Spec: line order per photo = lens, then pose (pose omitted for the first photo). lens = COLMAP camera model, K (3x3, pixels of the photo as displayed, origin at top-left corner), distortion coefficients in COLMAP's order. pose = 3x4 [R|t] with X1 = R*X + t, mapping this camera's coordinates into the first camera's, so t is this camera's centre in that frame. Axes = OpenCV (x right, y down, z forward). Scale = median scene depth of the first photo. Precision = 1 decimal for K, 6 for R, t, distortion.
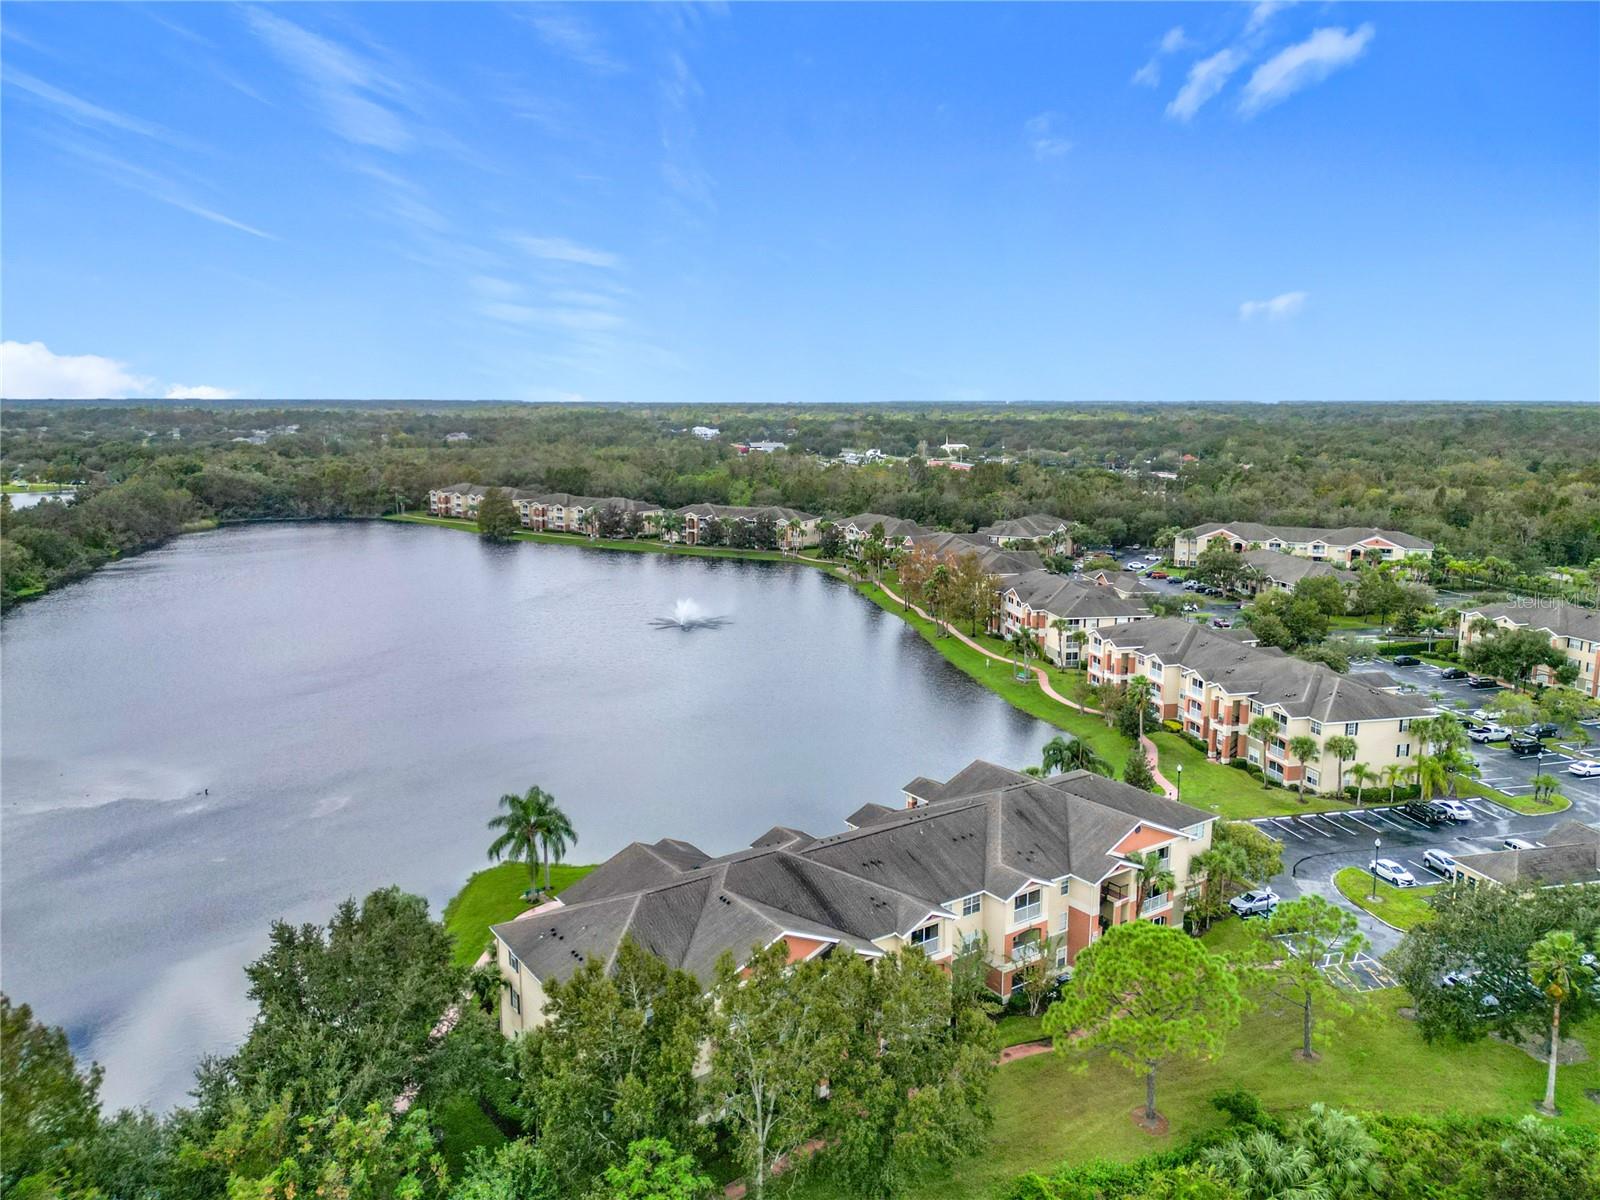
lens RADIAL K [[1131.5, 0, 804.2], [0, 1131.5, 597.9], [0, 0, 1]] dist [0.080707, -0.087679]
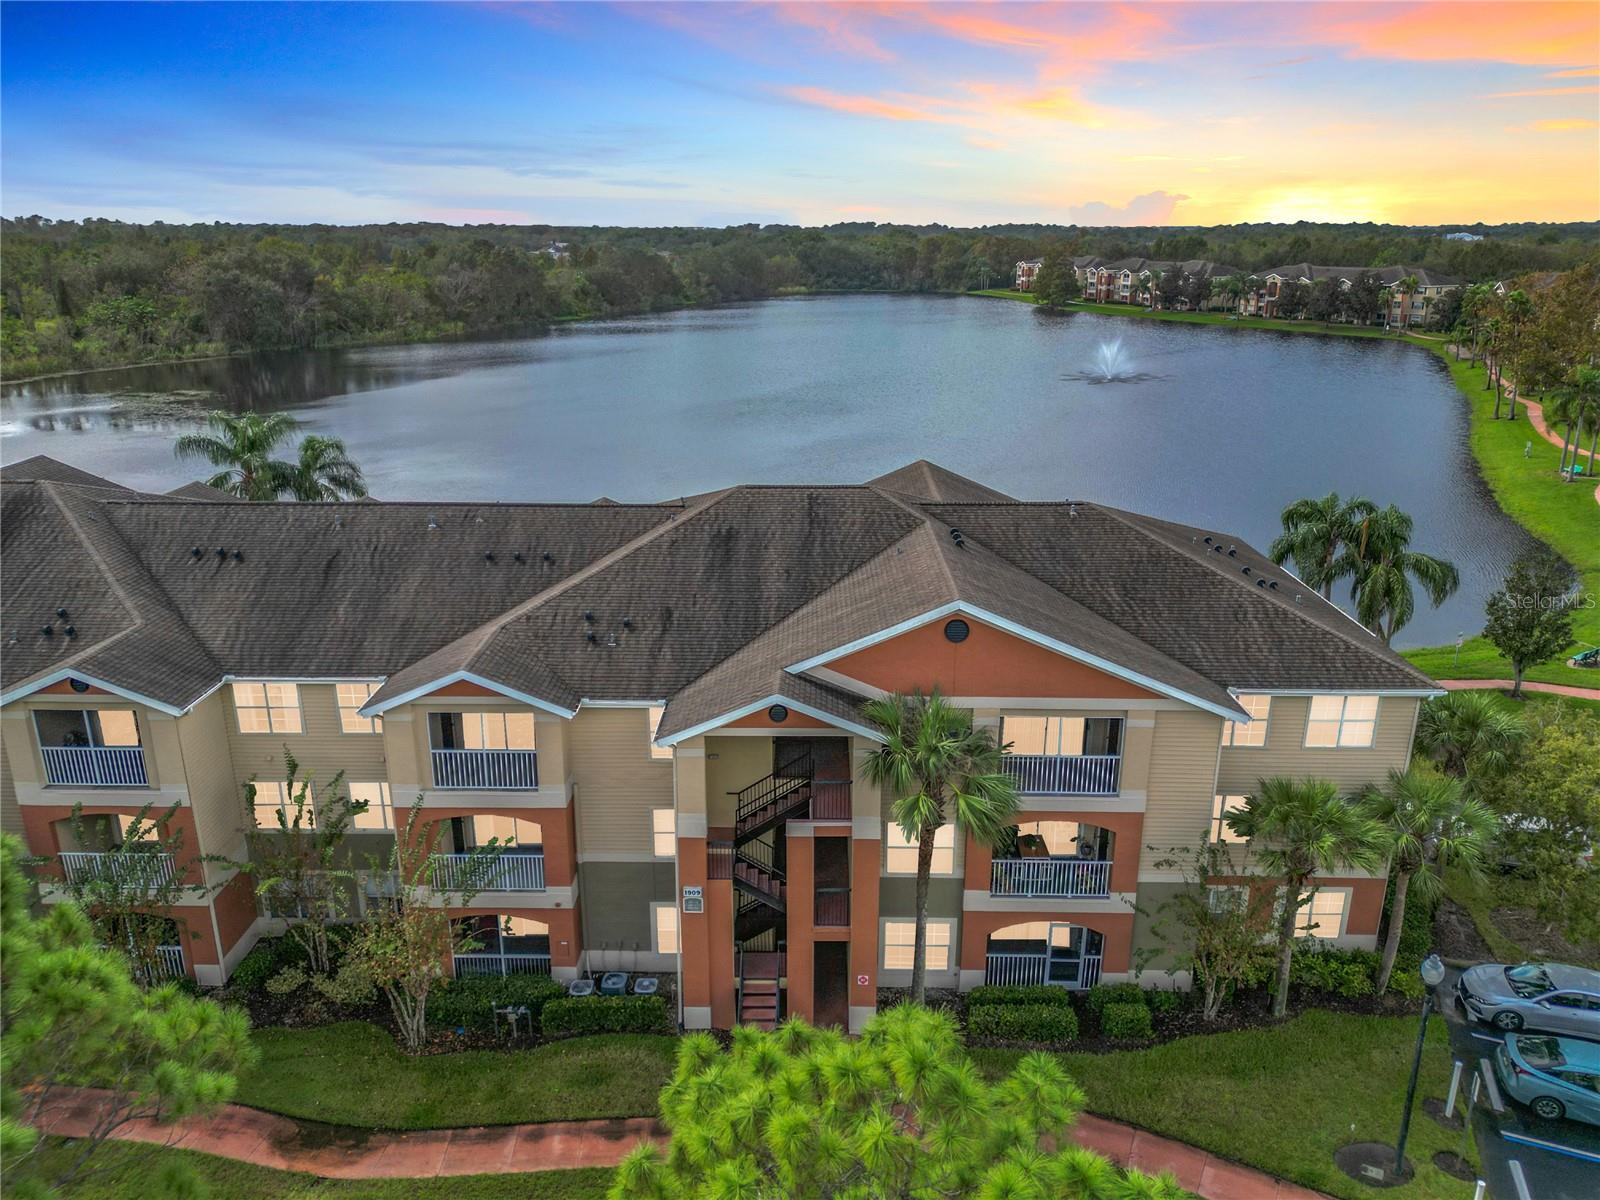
lens RADIAL K [[1131.5, 0, 804.2], [0, 1131.5, 597.9], [0, 0, 1]] dist [0.080707, -0.087679]
pose [[0.810486, 0.178120, -0.558019, 0.103963], [-0.099399, 0.980651, 0.168655, 0.036202], [0.577262, -0.081226, 0.812509, 0.178910]]
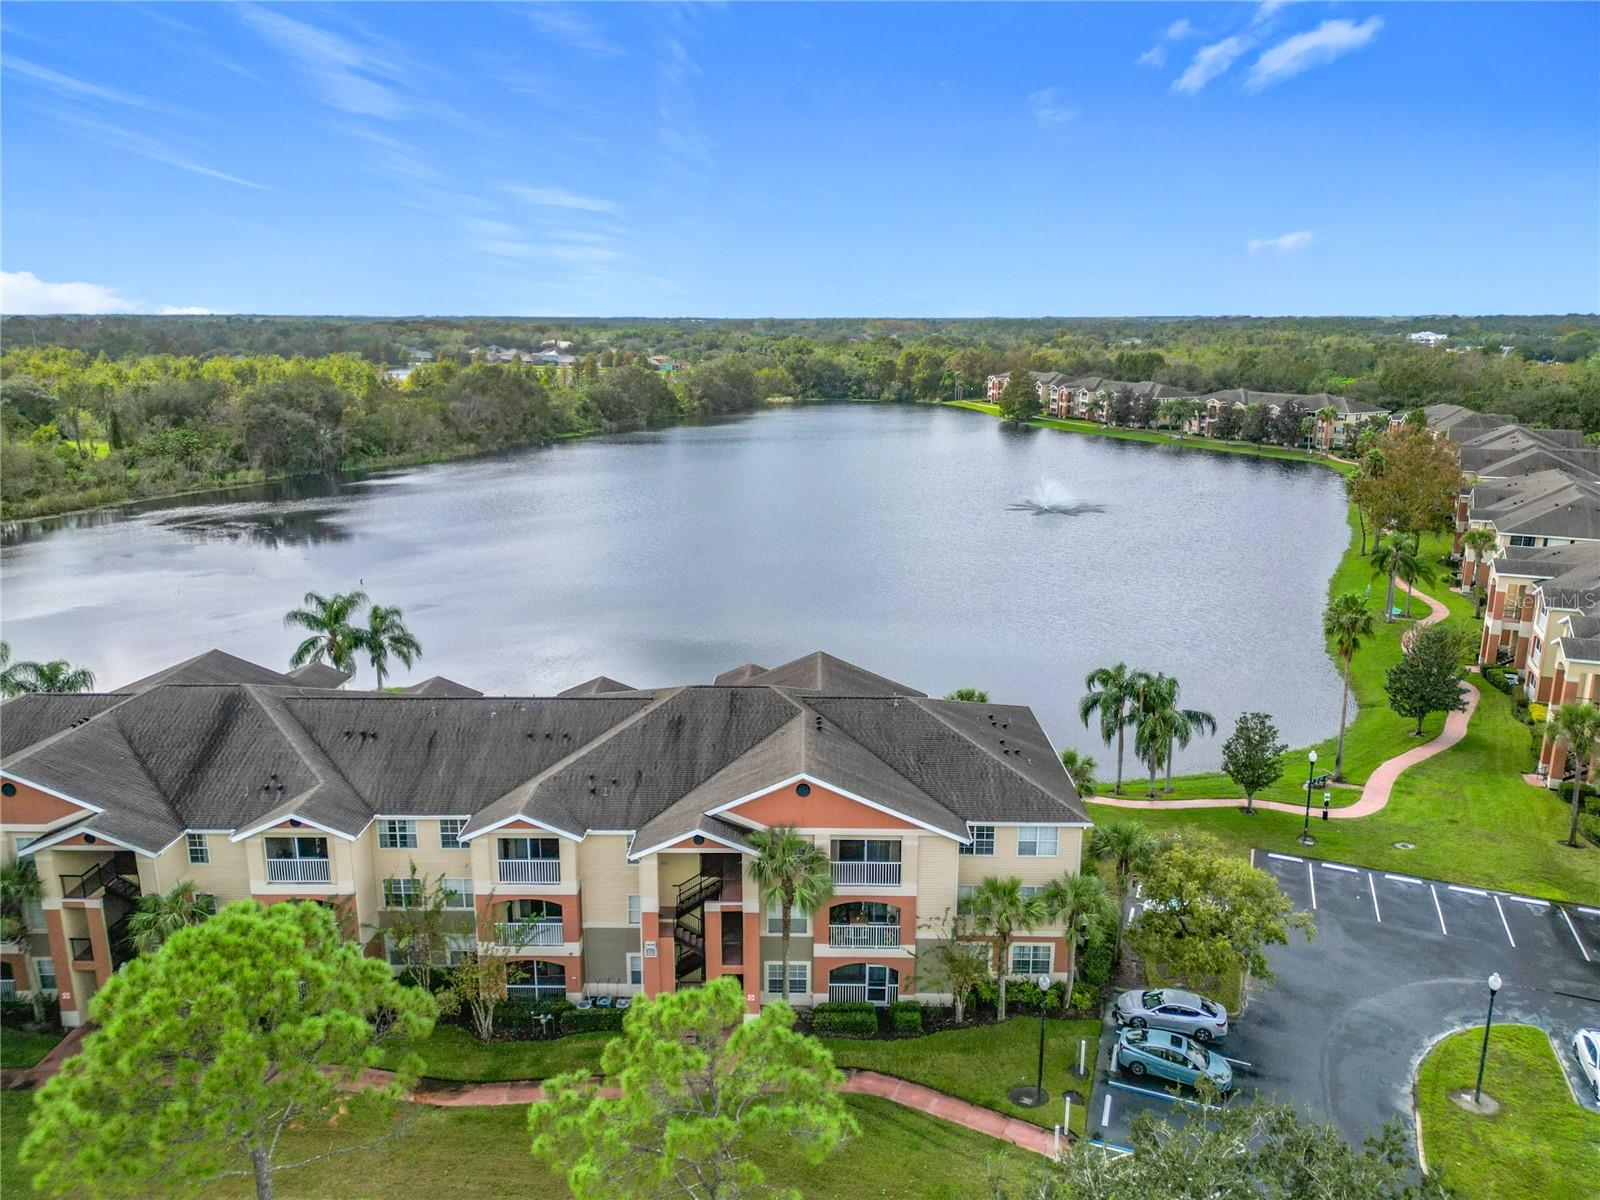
lens RADIAL K [[1131.5, 0, 804.2], [0, 1131.5, 597.9], [0, 0, 1]] dist [0.080707, -0.087679]
pose [[0.812684, 0.138027, -0.566121, 0.141805], [-0.099438, 0.990140, 0.098662, 0.015076], [0.574157, -0.023888, 0.818396, 0.138936]]
